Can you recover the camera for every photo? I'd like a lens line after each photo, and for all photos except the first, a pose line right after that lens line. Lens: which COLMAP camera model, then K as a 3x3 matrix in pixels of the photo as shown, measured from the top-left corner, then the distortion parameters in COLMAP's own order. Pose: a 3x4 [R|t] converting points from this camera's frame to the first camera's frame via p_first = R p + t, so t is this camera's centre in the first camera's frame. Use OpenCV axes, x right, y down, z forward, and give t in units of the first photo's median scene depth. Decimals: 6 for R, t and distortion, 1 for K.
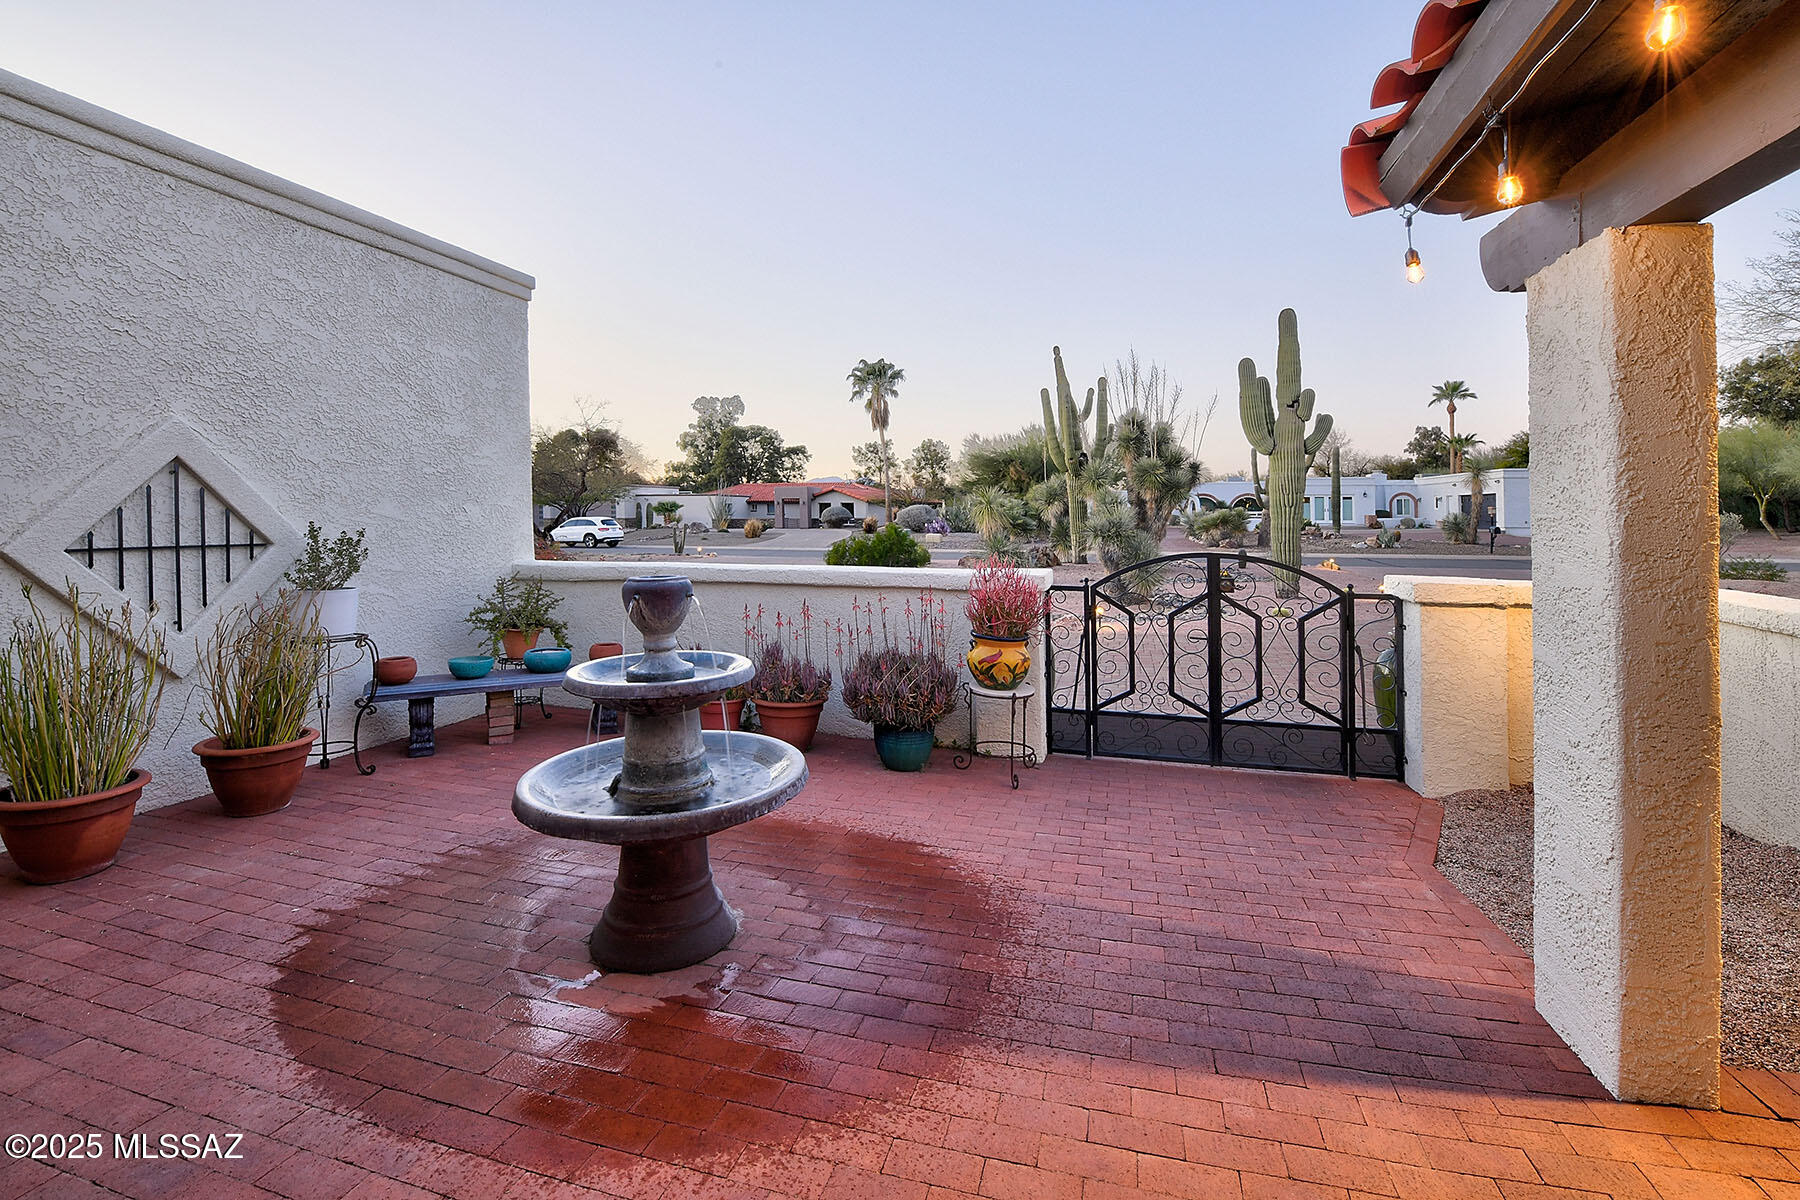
lens RADIAL K [[752.0, 0, 906.2], [0, 752.0, 532.5], [0, 0, 1]] dist [-0.003178, -0.008144]
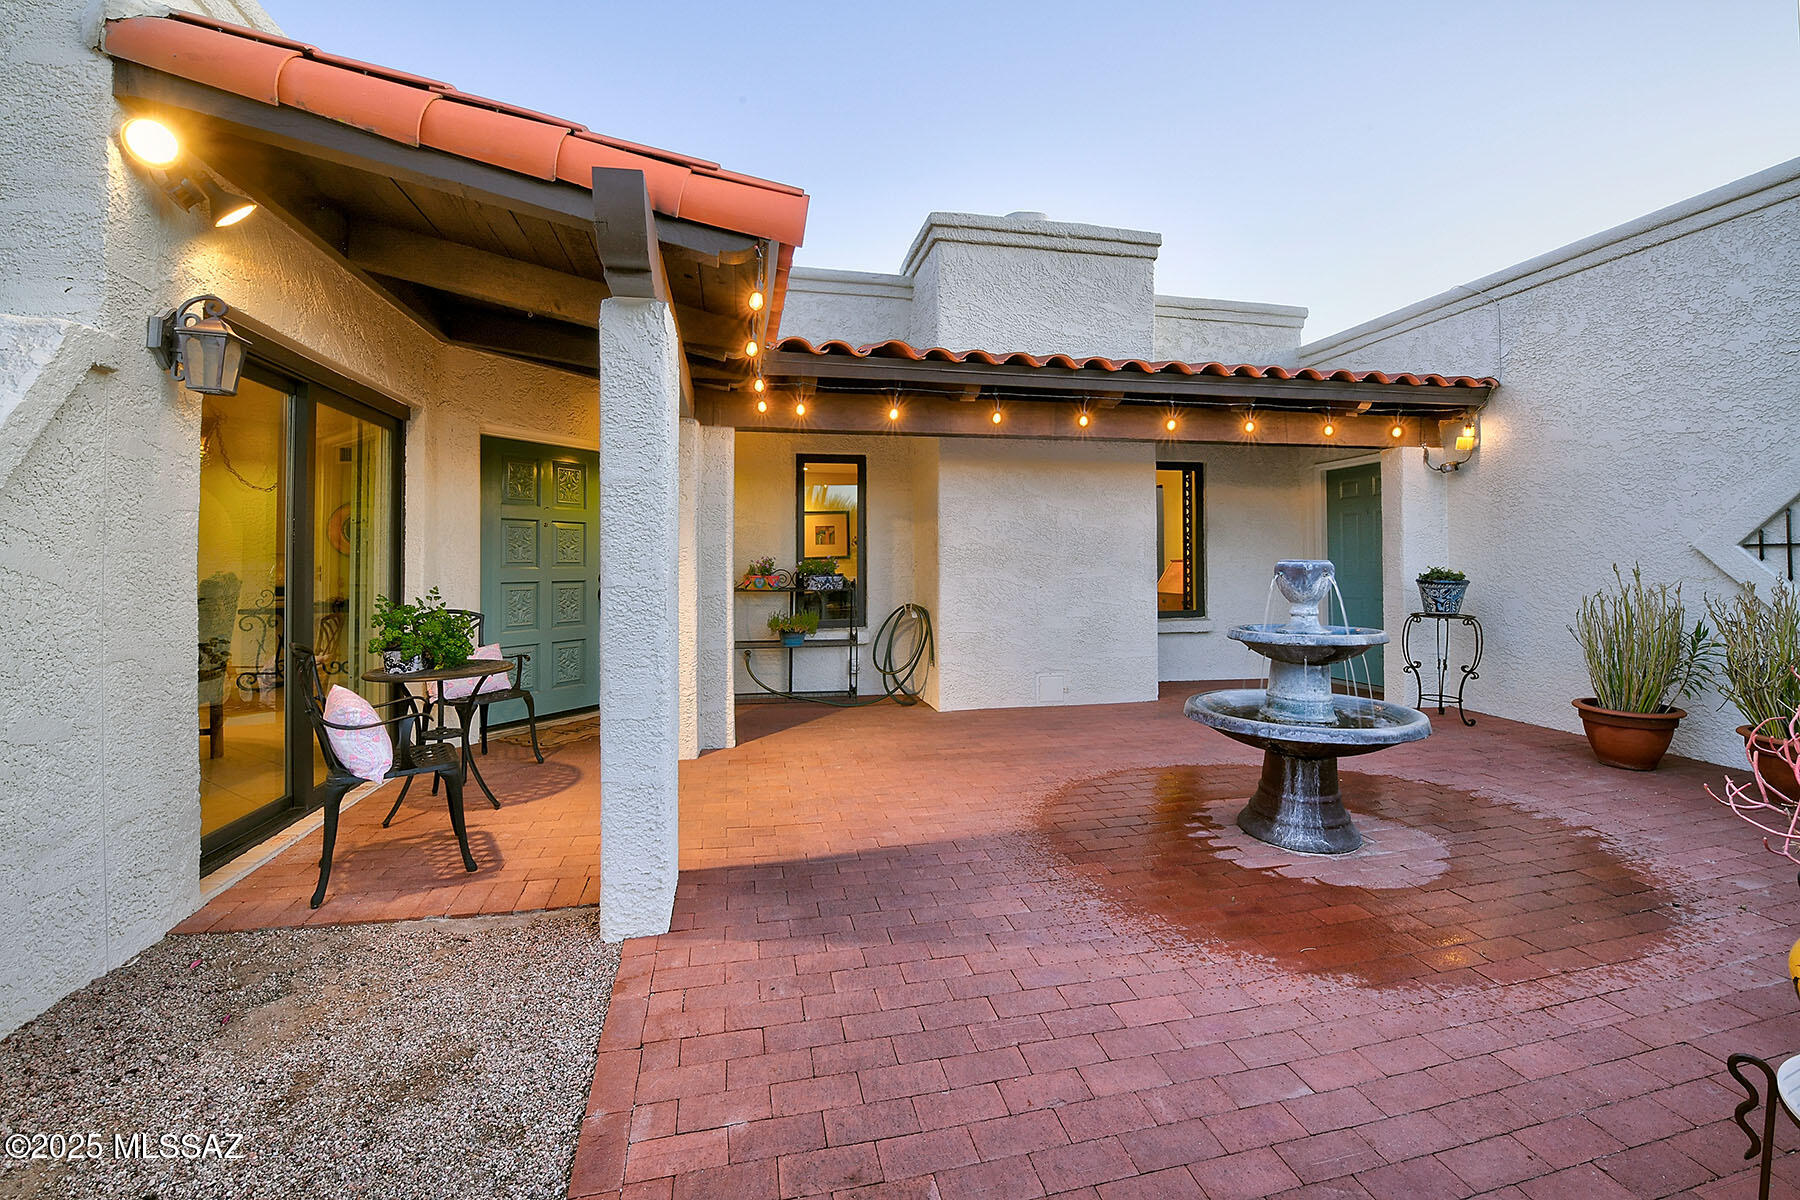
lens RADIAL K [[752.0, 0, 906.2], [0, 752.0, 532.5], [0, 0, 1]] dist [-0.003178, -0.008144]
pose [[-0.867812, -0.017677, -0.496579, 0.686493], [-0.005212, 0.999636, -0.026475, 0.041482], [0.496866, -0.020387, -0.867588, 1.347513]]
